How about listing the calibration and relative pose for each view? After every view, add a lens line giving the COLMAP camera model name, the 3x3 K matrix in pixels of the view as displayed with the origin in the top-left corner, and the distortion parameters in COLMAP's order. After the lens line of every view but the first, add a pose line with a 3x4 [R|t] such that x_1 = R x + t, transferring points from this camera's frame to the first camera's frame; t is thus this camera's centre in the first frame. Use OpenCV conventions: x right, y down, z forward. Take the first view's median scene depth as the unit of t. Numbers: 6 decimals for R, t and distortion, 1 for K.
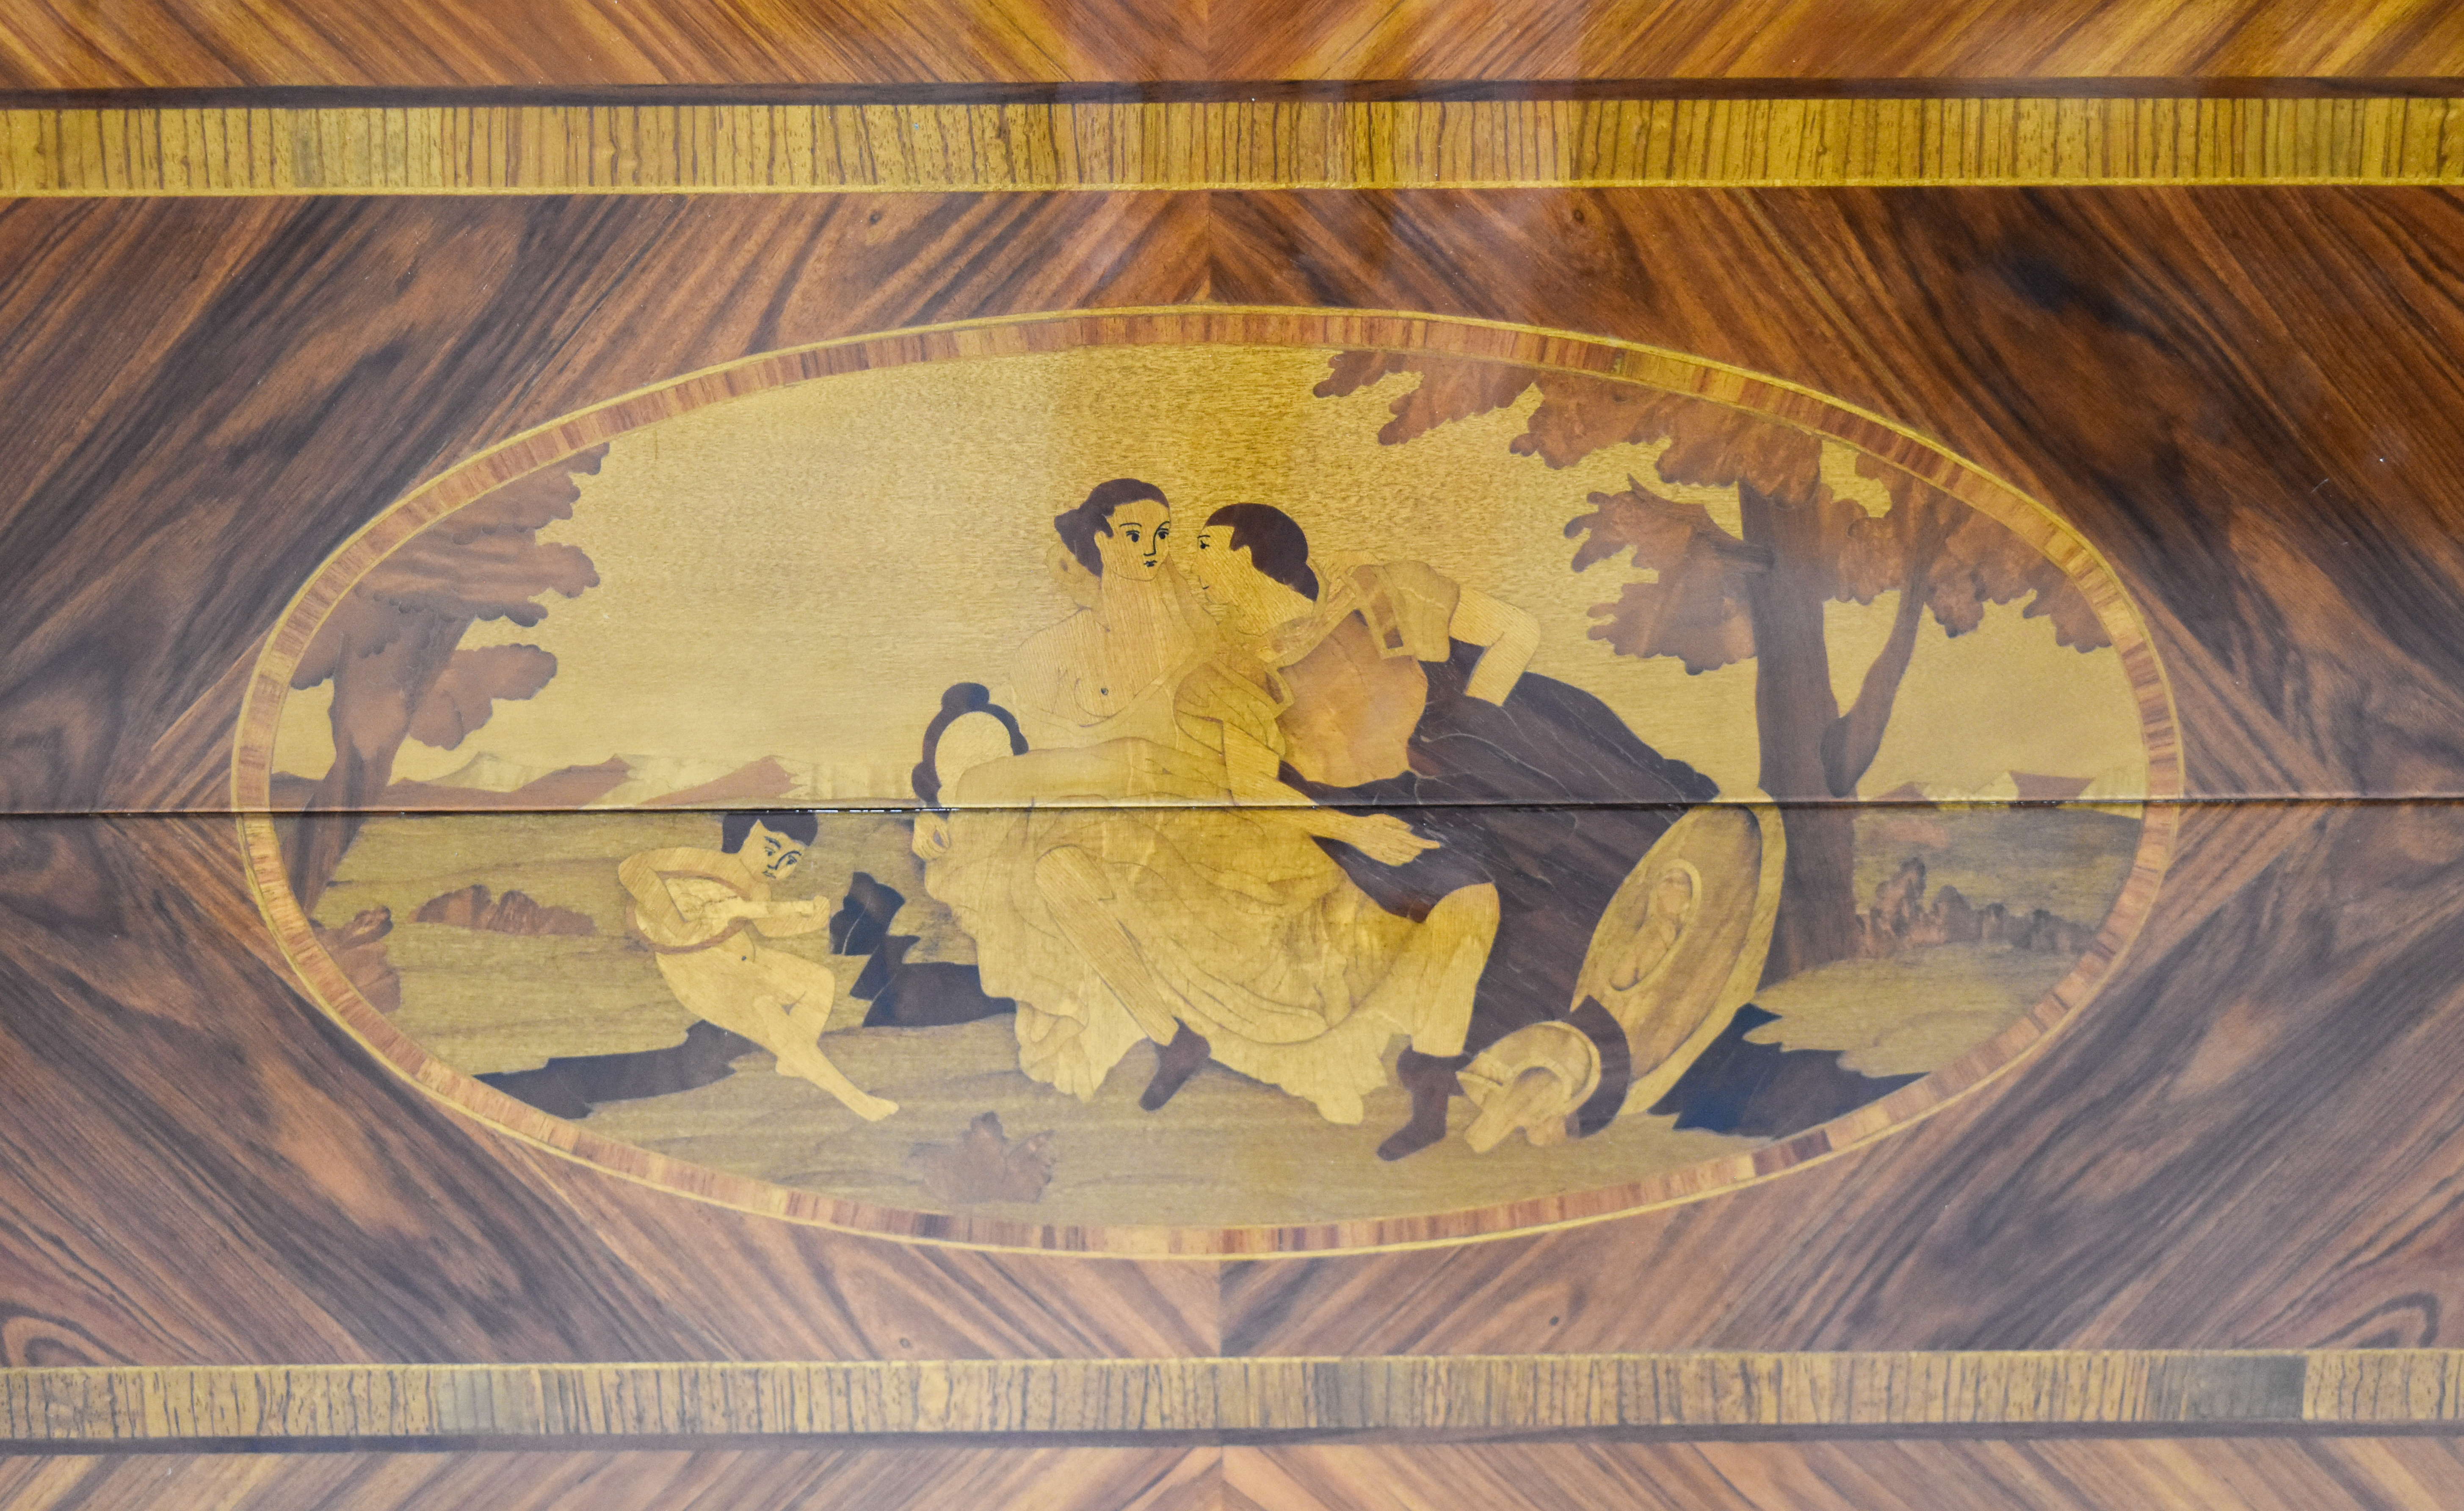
lens RADIAL K [[3708.0, 0, 1233.0], [0, 3708.0, 755.5], [0, 0, 1]] dist [0.006182, 0.000000]
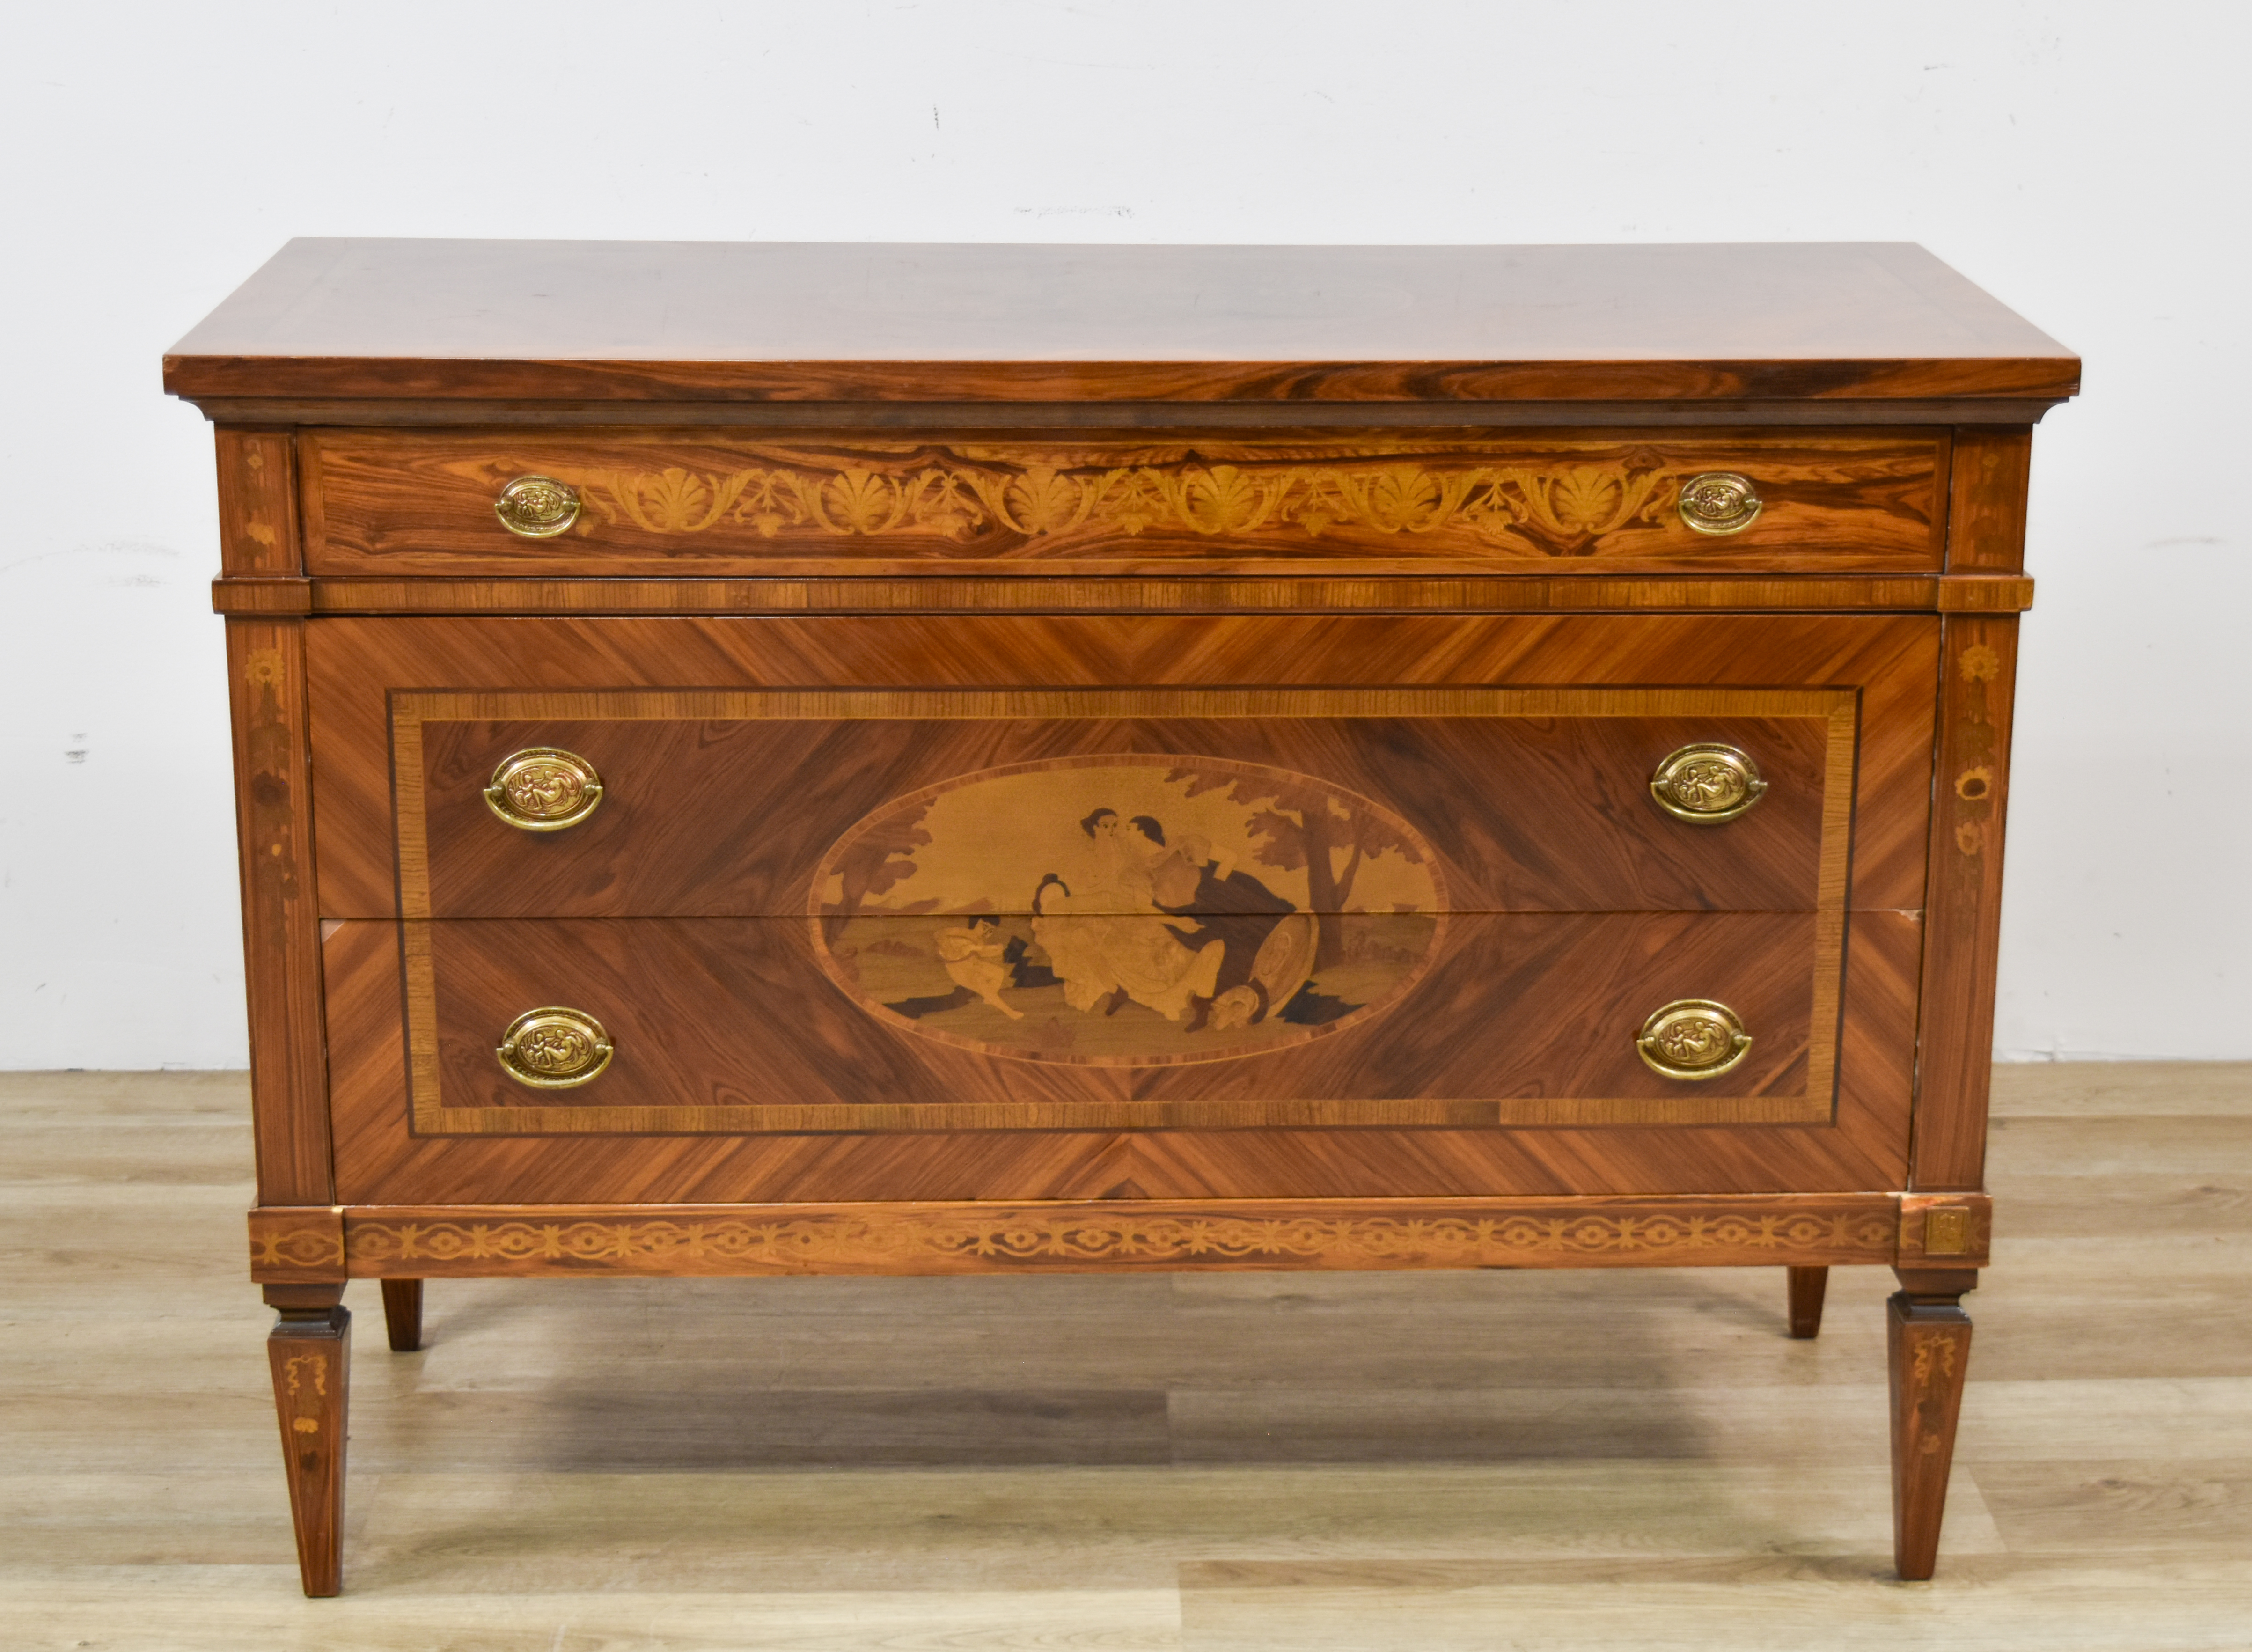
lens RADIAL K [[3504.2, 0, 1128.1], [0, 3504.2, 827.6], [0, 0, 1]] dist [0.025740, 0.000000]
pose [[0.999718, 0.001477, 0.023713, -0.075405], [-0.001113, 0.999882, -0.015340, -0.012867], [-0.023732, 0.015309, 0.999601, -1.870662]]
